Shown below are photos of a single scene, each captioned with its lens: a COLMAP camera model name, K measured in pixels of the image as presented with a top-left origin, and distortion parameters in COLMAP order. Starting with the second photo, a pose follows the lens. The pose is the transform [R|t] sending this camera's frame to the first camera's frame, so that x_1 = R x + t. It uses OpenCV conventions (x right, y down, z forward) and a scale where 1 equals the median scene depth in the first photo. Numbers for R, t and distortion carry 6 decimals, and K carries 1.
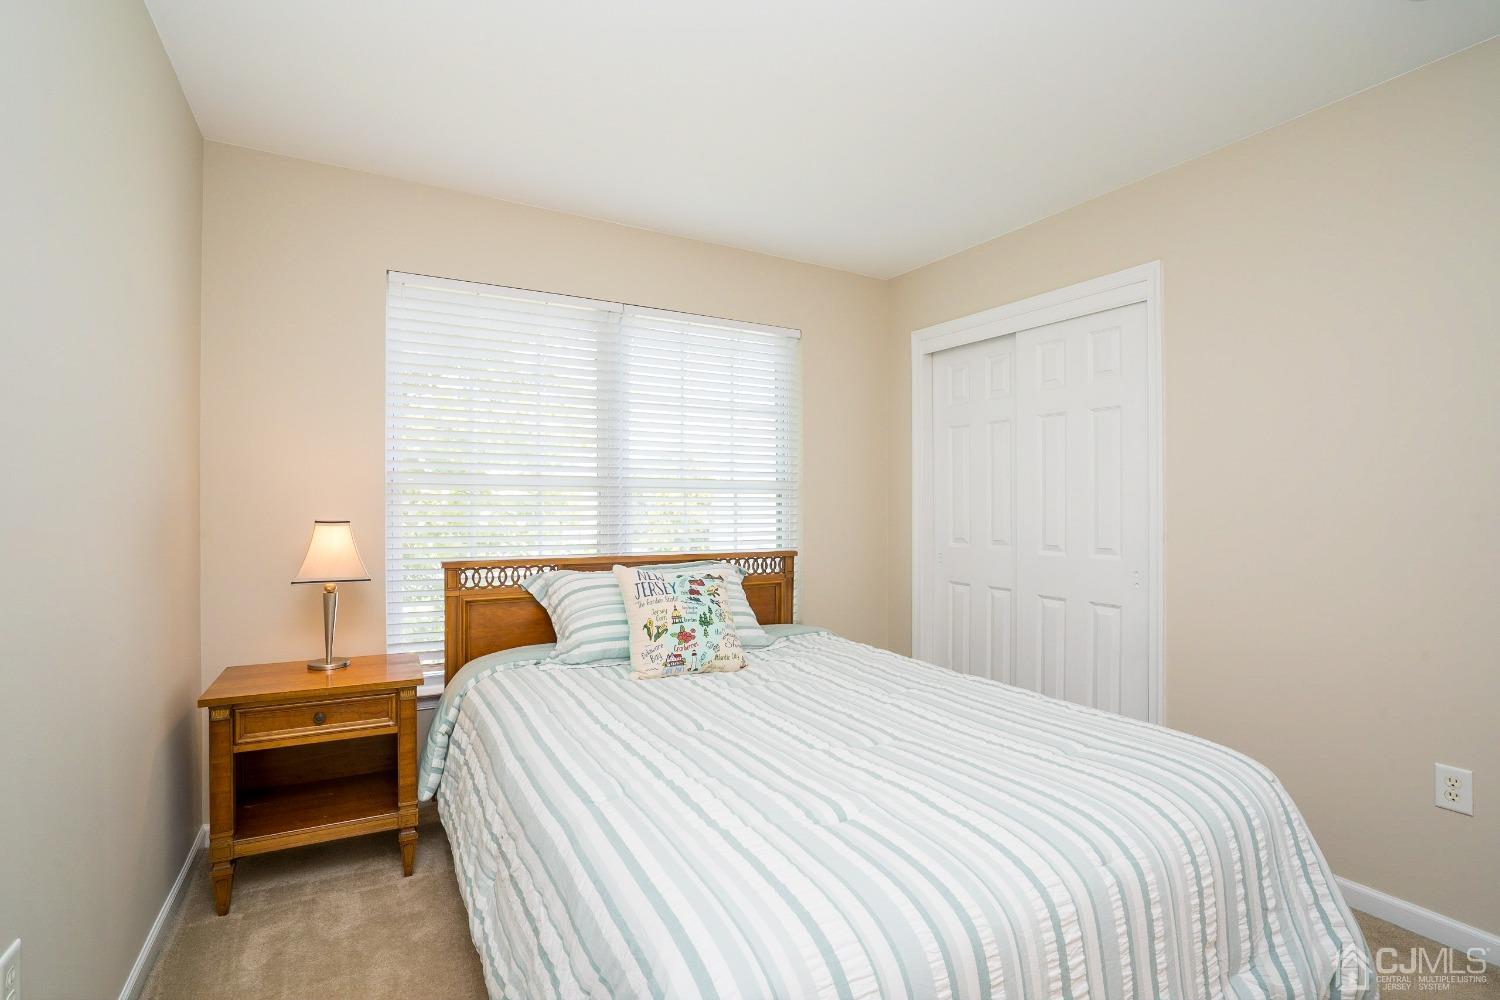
lens RADIAL K [[701.4, 0, 754.8], [0, 701.4, 503.0], [0, 0, 1]] dist [-0.049442, 0.024393]
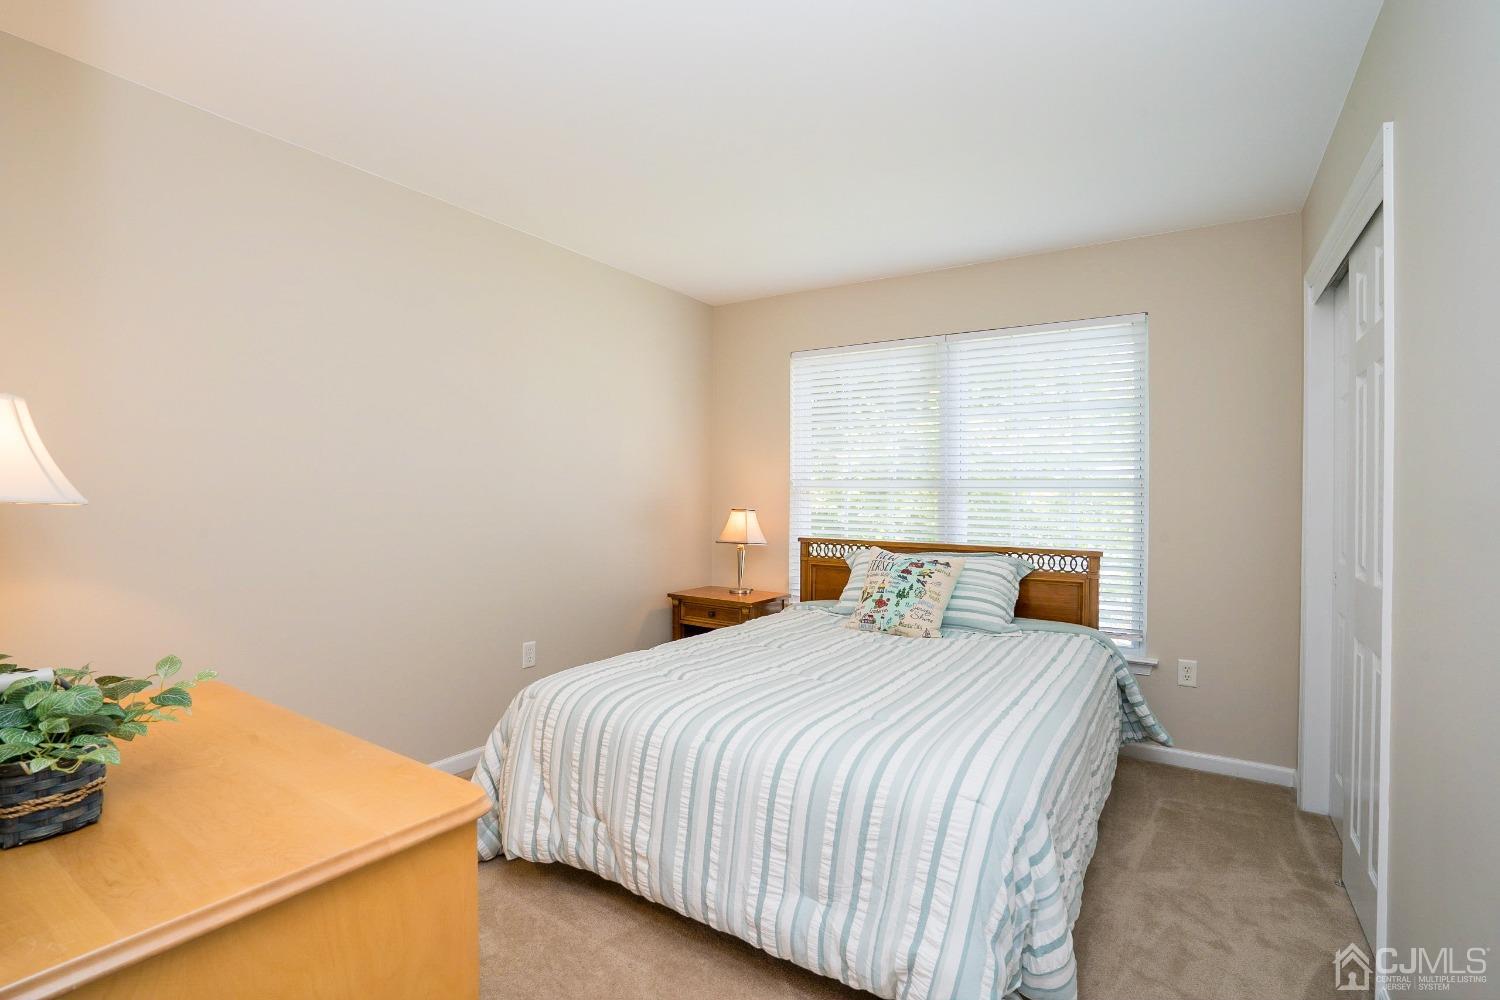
lens RADIAL K [[701.4, 0, 754.8], [0, 701.4, 503.0], [0, 0, 1]] dist [-0.049442, 0.024393]
pose [[0.464334, 0.006874, -0.885633, 0.902001], [-0.009669, 0.999950, 0.002692, 0.004949], [0.885607, 0.007313, 0.464377, 0.187789]]
